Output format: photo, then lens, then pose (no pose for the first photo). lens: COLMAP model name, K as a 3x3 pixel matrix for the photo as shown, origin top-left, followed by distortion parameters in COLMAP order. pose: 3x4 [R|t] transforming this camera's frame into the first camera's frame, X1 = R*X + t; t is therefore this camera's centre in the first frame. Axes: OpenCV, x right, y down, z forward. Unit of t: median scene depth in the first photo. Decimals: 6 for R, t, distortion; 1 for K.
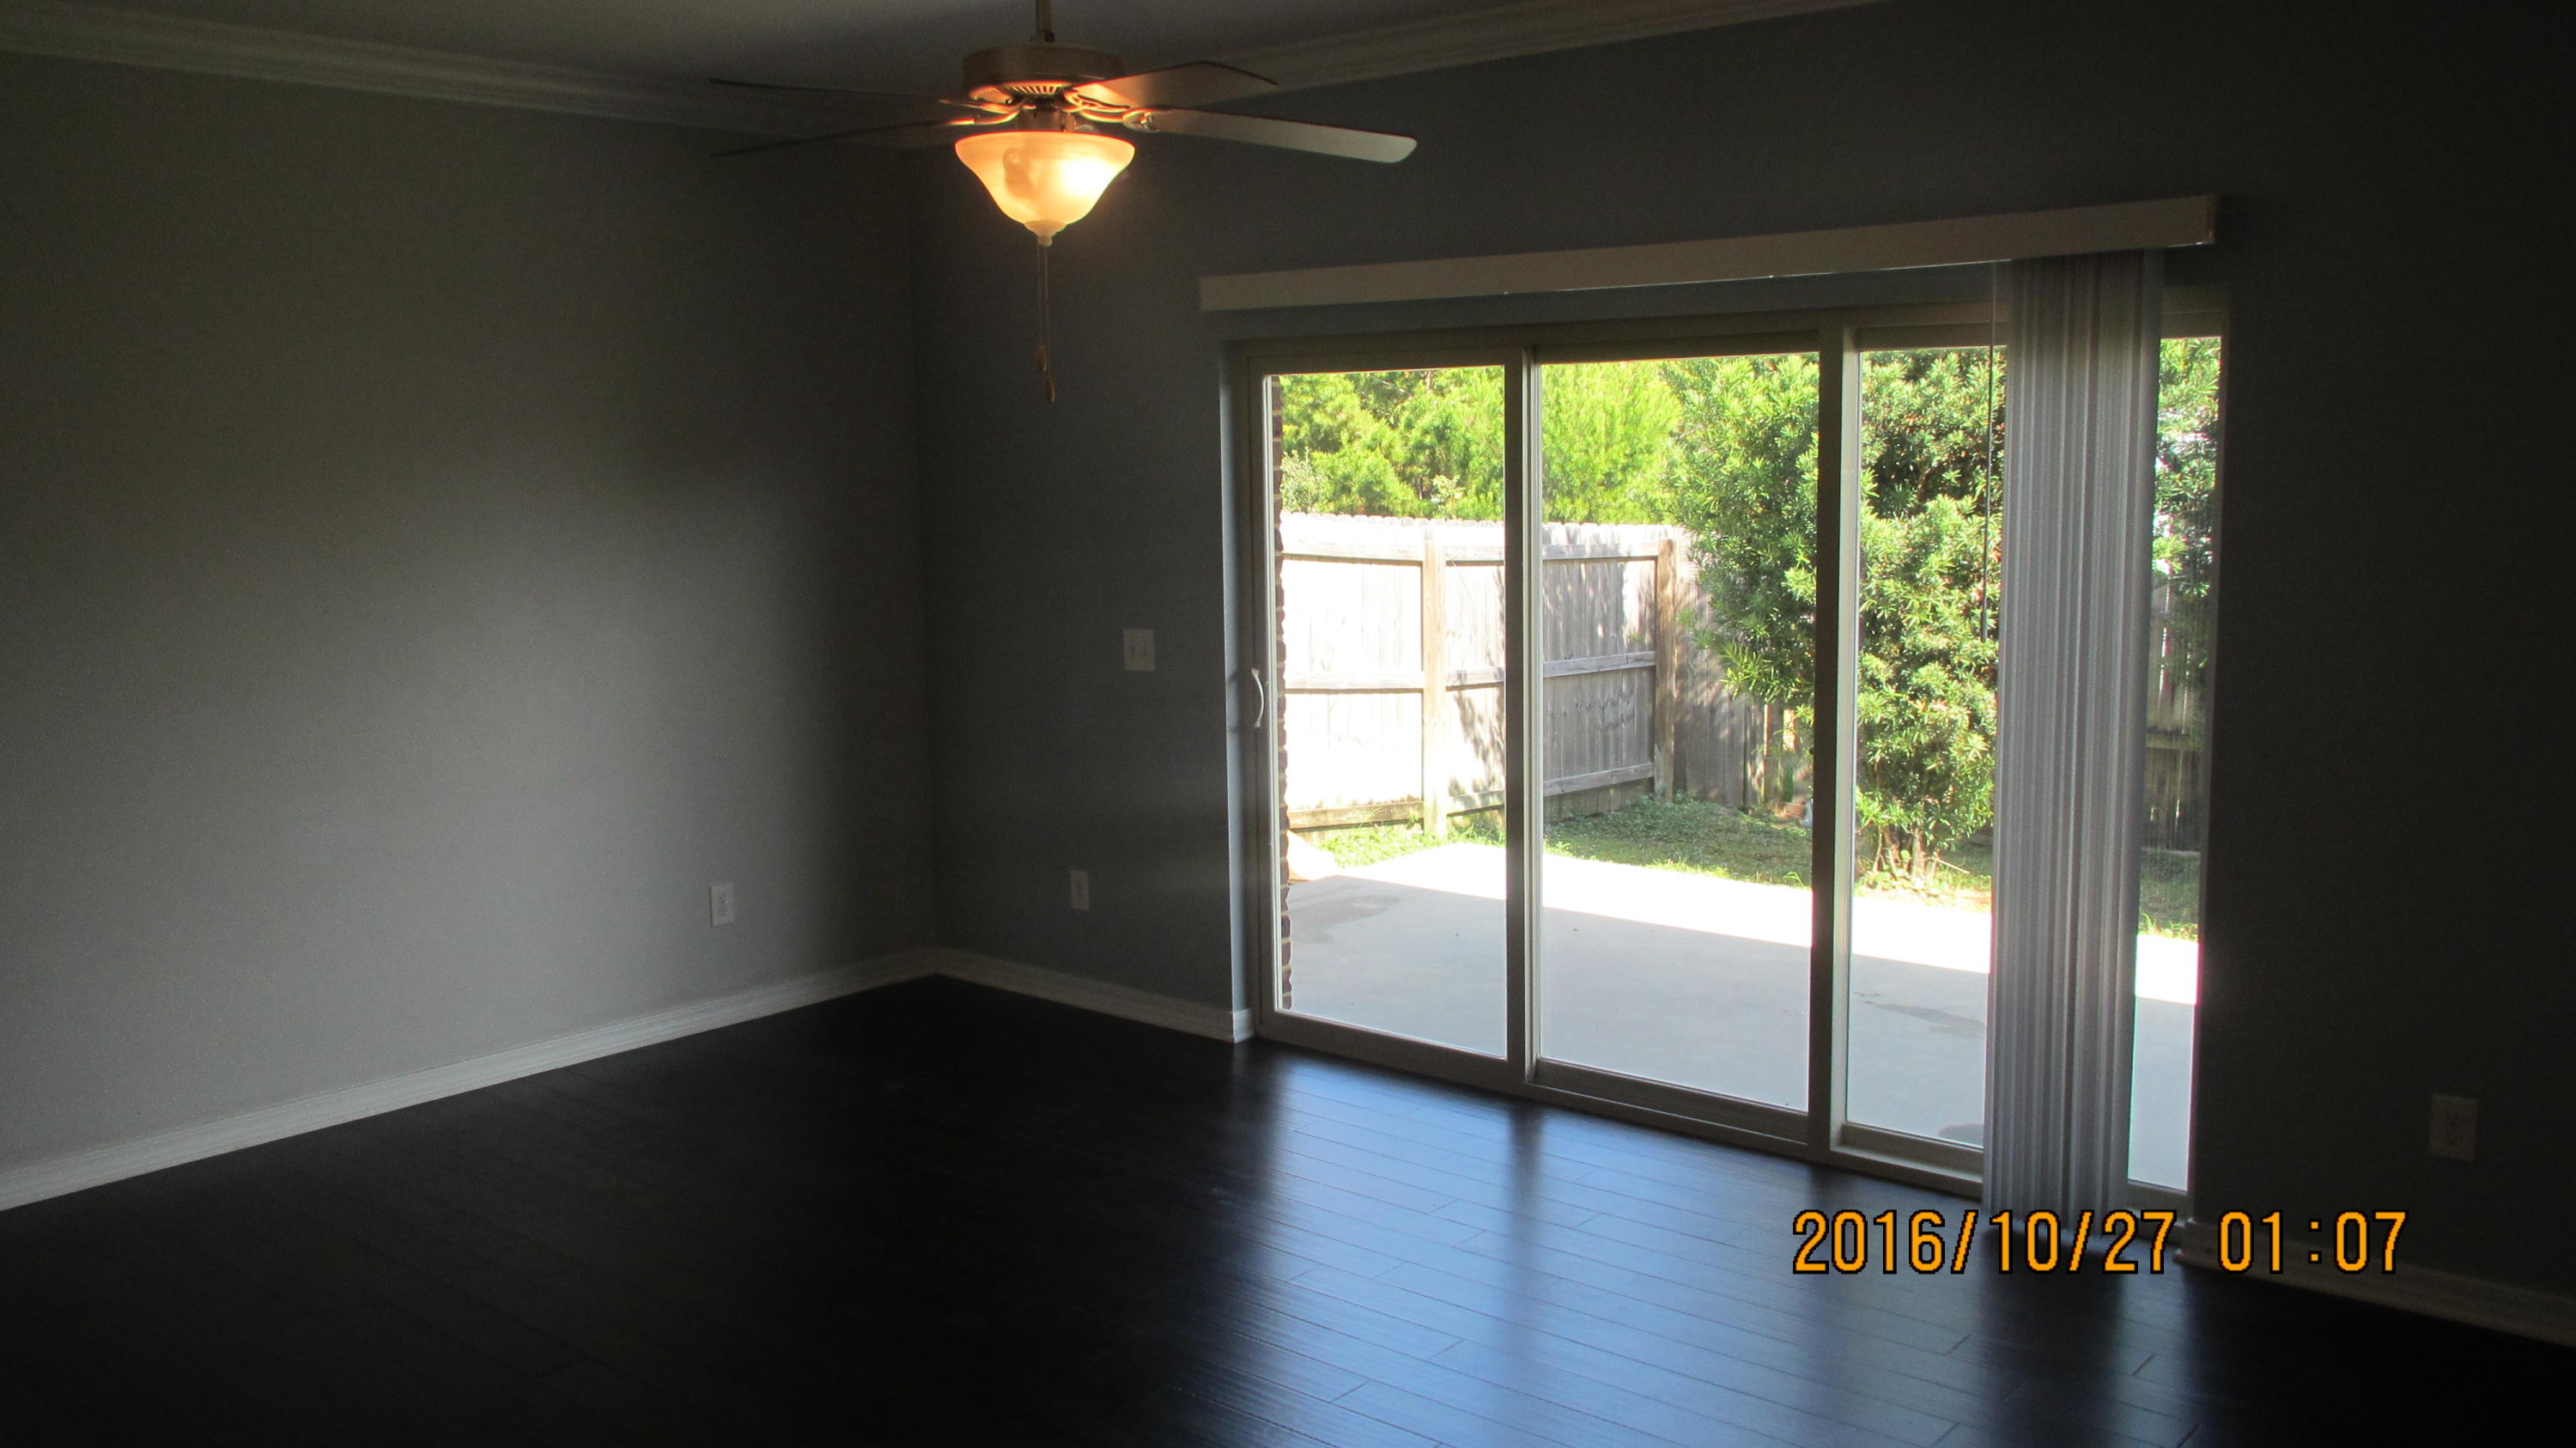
lens RADIAL K [[2037.5, 0, 1288.0], [0, 2037.5, 724.0], [0, 0, 1]] dist [-0.004607, 0.000651]
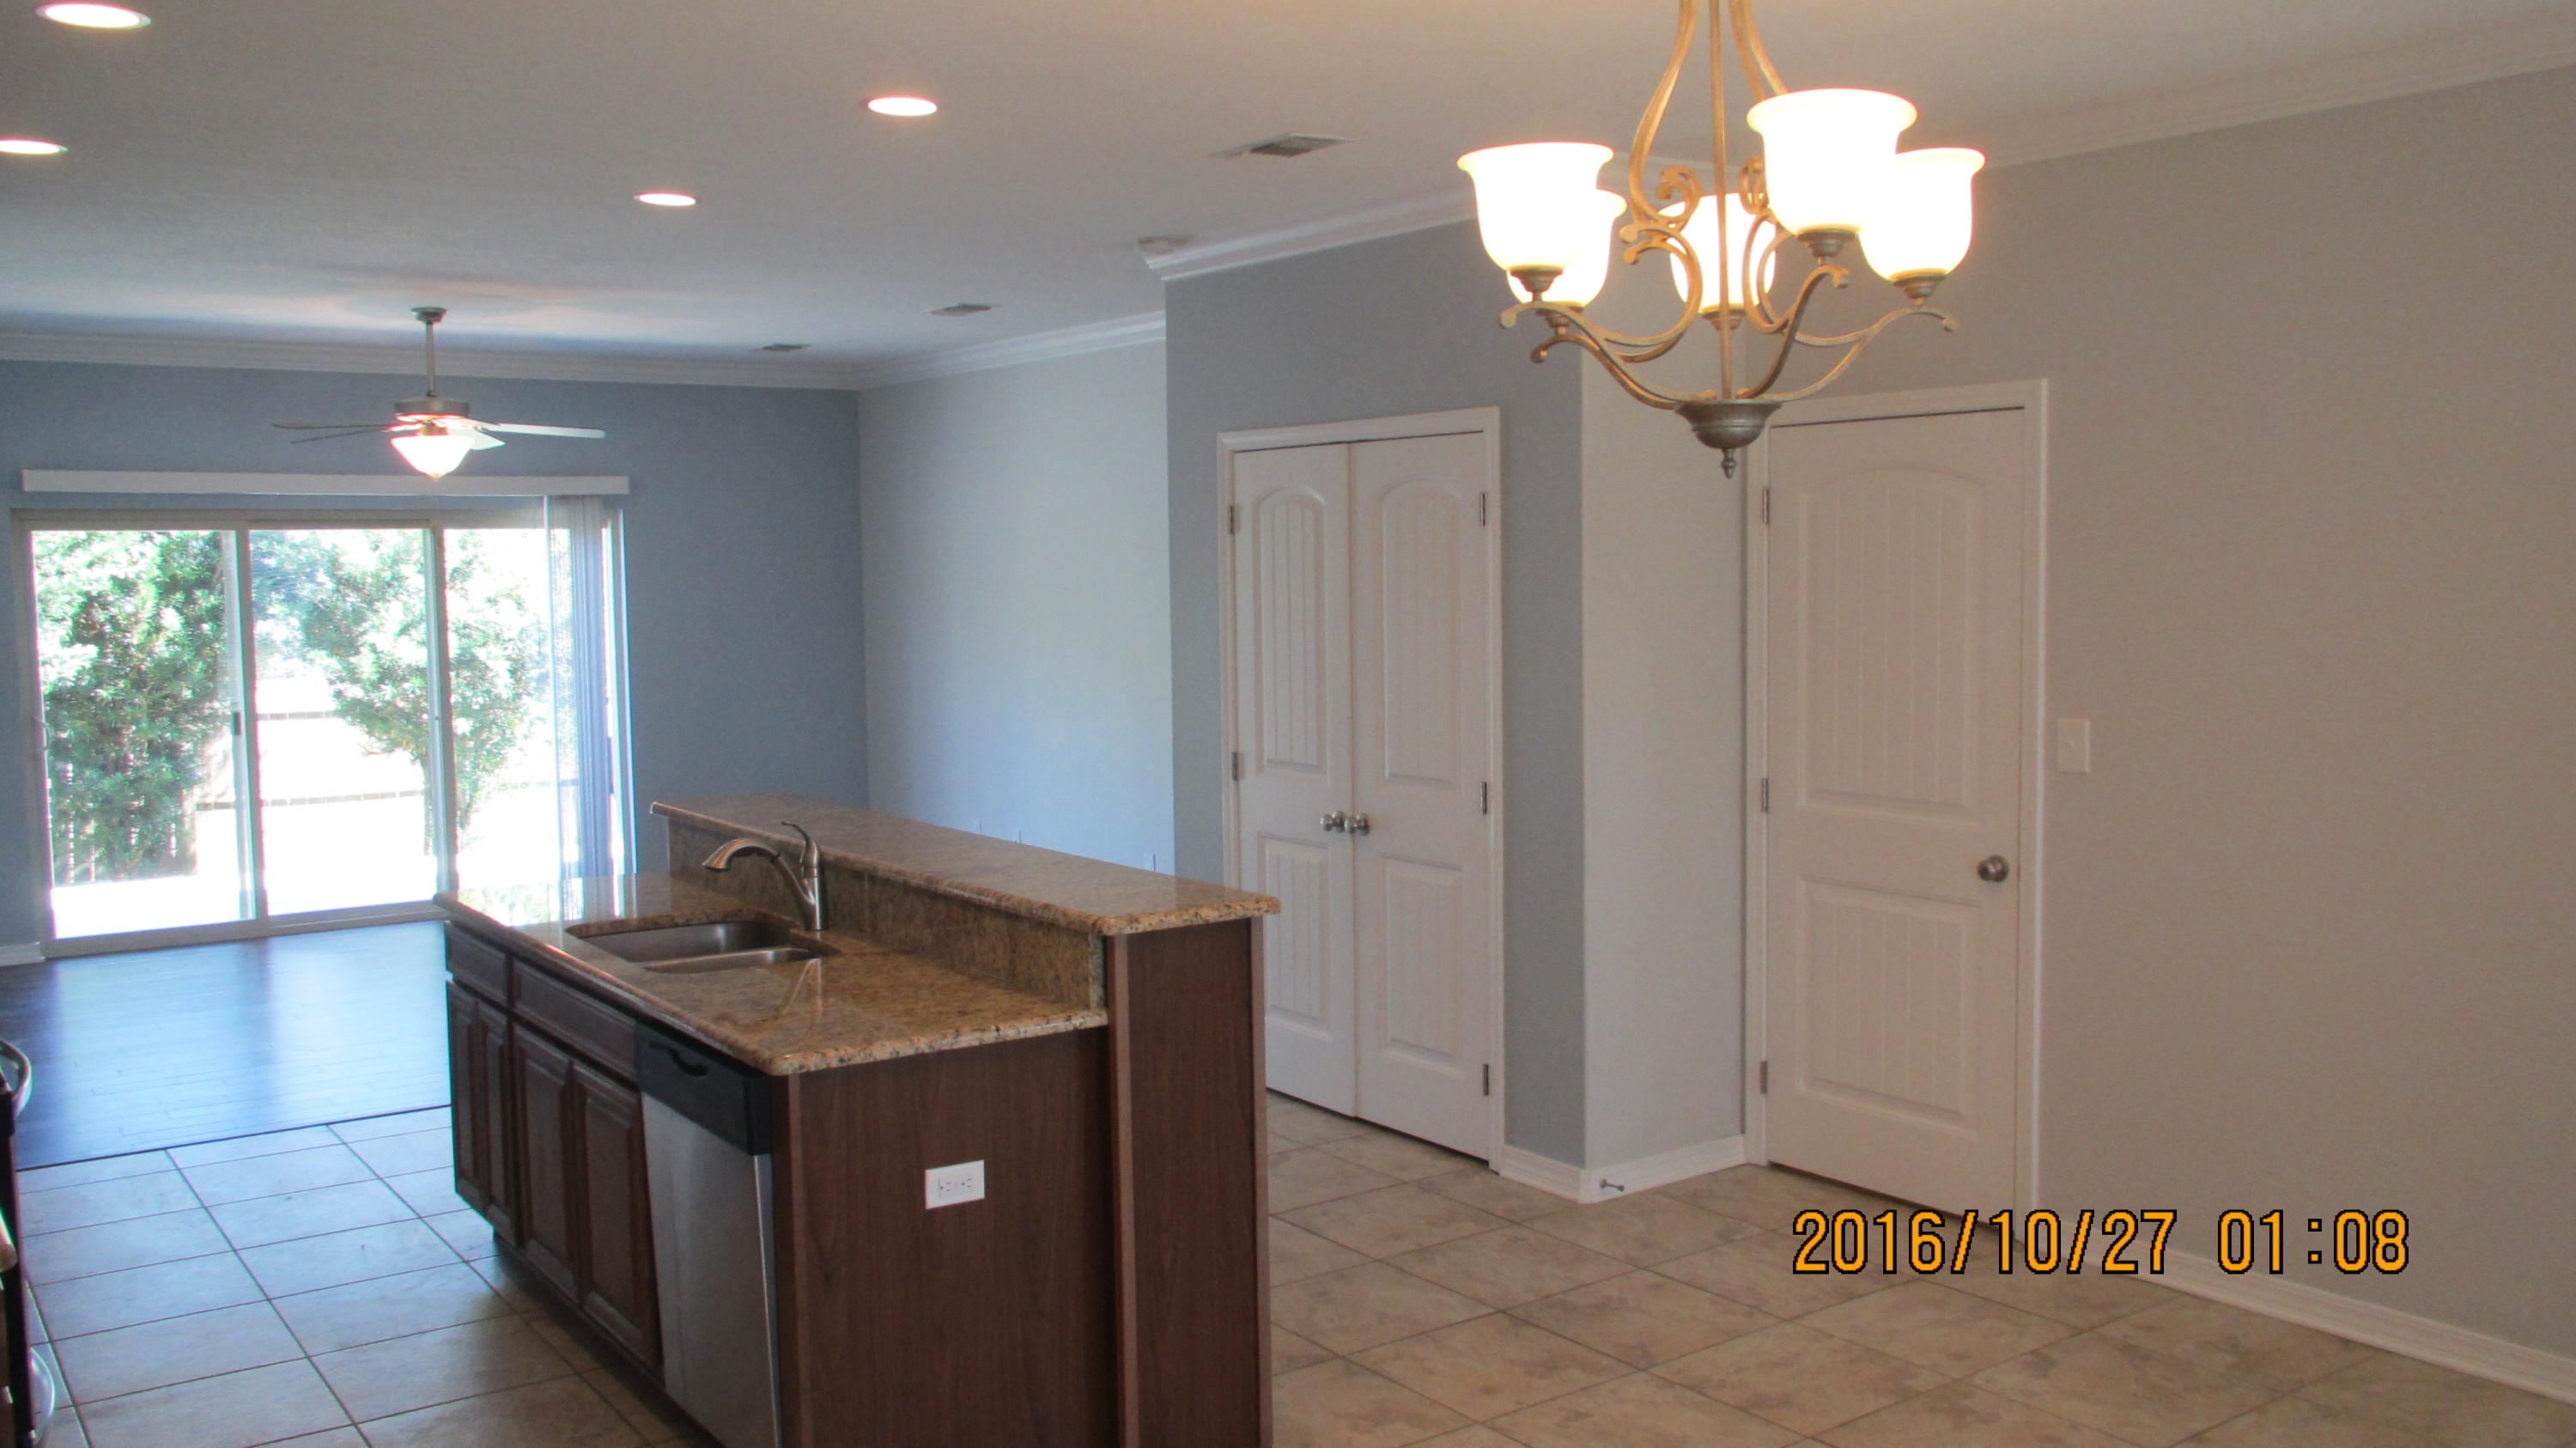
lens RADIAL K [[2144.3, 0, 1277.6], [0, 2144.3, 737.5], [0, 0, 1]] dist [-0.023375, 0.014200]
pose [[0.277841, -0.069079, 0.958140, -1.567992], [0.139857, 0.989693, 0.030798, 0.084208], [-0.950392, 0.125446, 0.284638, -0.428118]]
